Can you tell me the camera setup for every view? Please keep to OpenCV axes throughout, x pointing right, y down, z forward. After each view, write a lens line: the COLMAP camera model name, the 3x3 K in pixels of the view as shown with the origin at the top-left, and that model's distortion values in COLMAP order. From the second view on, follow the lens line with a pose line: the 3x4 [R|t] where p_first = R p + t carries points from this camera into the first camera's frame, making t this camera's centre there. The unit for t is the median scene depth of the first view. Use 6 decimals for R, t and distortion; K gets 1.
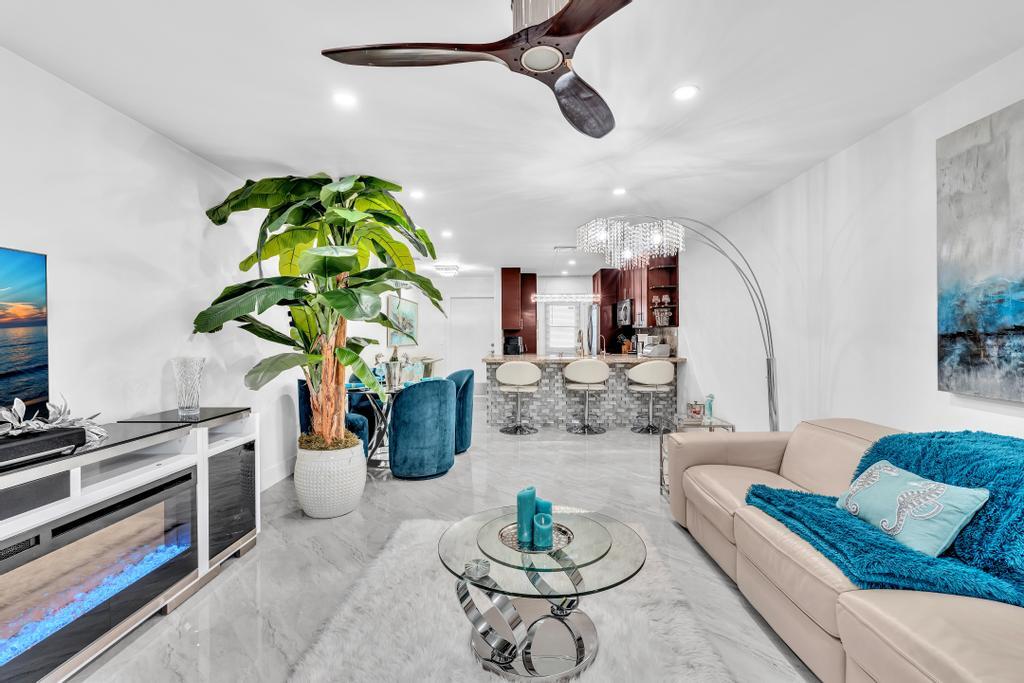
lens RADIAL K [[444.1, 0, 512.0], [0, 444.1, 341.5], [0, 0, 1]] dist [-0.000437, -0.000001]
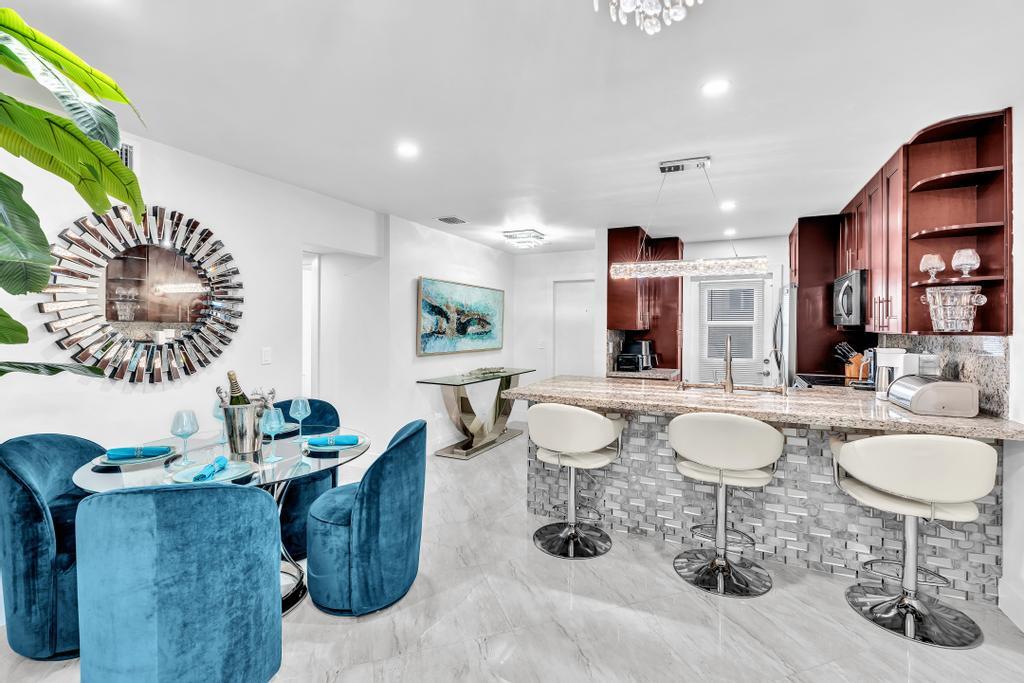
lens RADIAL K [[460.0, 0, 515.2], [0, 460.0, 328.5], [0, 0, 1]] dist [-0.000694, 0.000361]
pose [[0.911332, 0.012180, -0.411492, 0.158112], [-0.017193, 0.999816, -0.008485, -0.027768], [0.411313, 0.014808, 0.911374, 0.482824]]
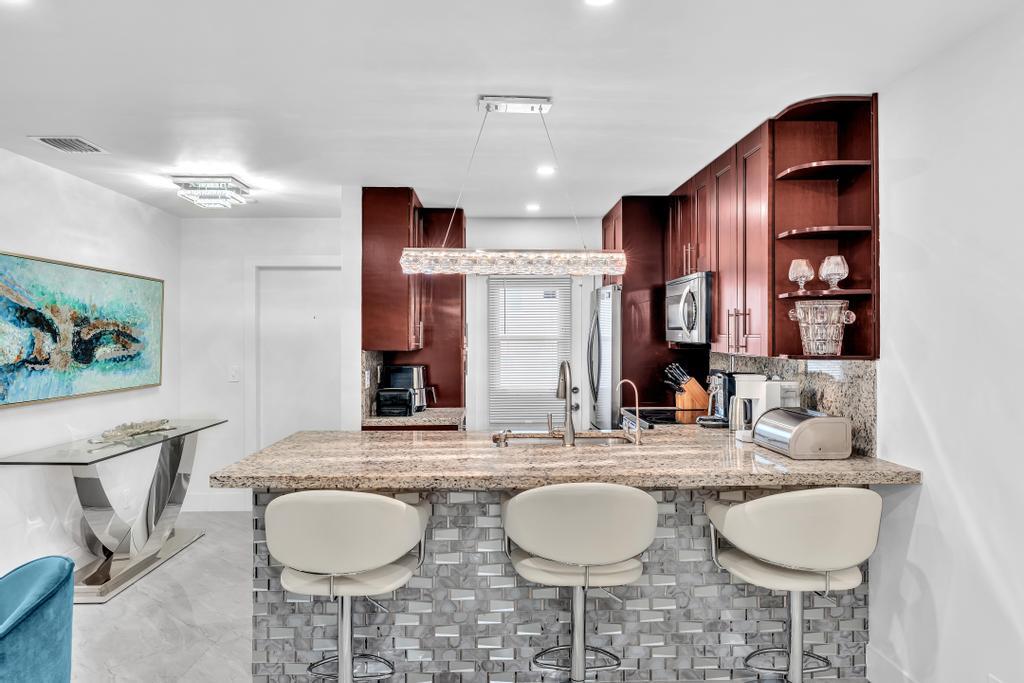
lens RADIAL K [[713.5, 0, 511.5], [0, 713.5, 338.0], [0, 0, 1]] dist [-0.000251, -0.000928]
pose [[0.998604, 0.004711, 0.052604, 0.092884], [-0.003981, 0.999894, -0.013989, -0.038977], [-0.052664, 0.013760, 0.998517, 0.505632]]
